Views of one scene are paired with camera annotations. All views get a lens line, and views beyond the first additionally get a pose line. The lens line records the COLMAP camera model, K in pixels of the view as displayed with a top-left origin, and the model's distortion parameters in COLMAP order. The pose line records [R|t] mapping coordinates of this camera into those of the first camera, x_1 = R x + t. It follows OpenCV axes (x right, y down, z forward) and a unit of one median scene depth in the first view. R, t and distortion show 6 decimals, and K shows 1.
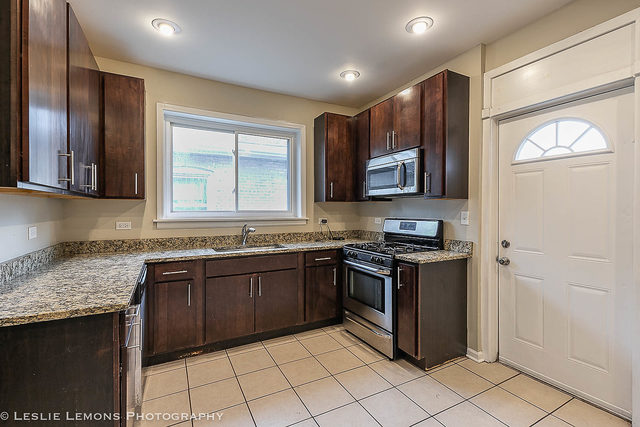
lens RADIAL K [[288.4, 0, 320.6], [0, 288.4, 210.9], [0, 0, 1]] dist [0.015889, -0.000040]
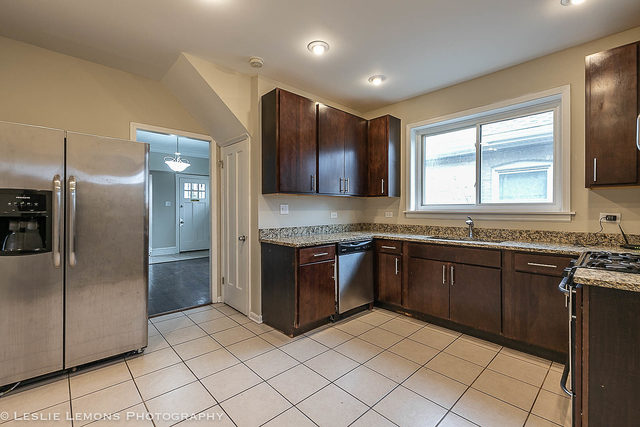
lens RADIAL K [[278.5, 0, 319.6], [0, 278.5, 210.1], [0, 0, 1]] dist [0.000840, 0.000054]
pose [[0.259243, 0.000752, -0.965812, 0.568560], [-0.003466, 0.999994, -0.000151, 0.026399], [0.965806, 0.003387, 0.259244, 0.262024]]
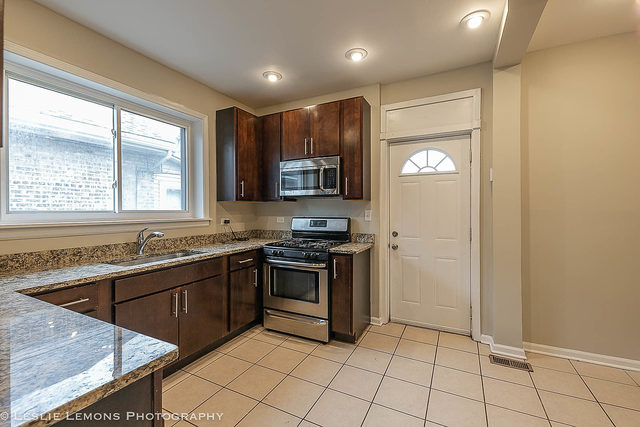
lens RADIAL K [[271.5, 0, 319.9], [0, 271.5, 210.2], [0, 0, 1]] dist [0.016013, -0.000063]
pose [[0.820169, -0.003110, 0.572112, -0.312971], [0.005386, 0.999983, -0.002286, 0.002481], [-0.572096, 0.004956, 0.820172, 0.124804]]
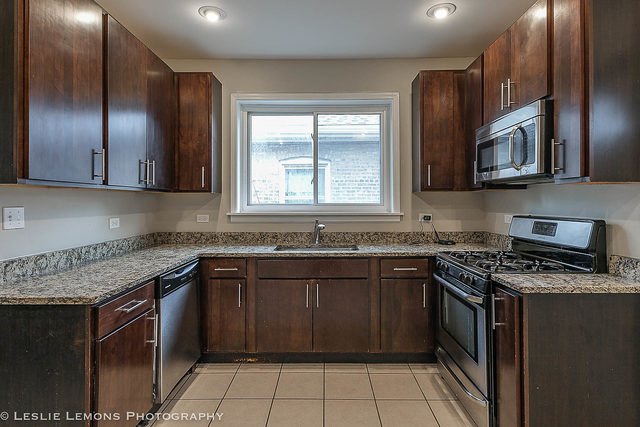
lens RADIAL K [[335.4, 0, 321.7], [0, 335.4, 199.1], [0, 0, 1]] dist [0.014966, 0.000225]
pose [[0.879906, -0.007383, -0.475090, 0.234180], [0.000621, 0.999896, -0.014388, -0.000218], [0.475147, 0.012365, 0.879820, 0.145813]]
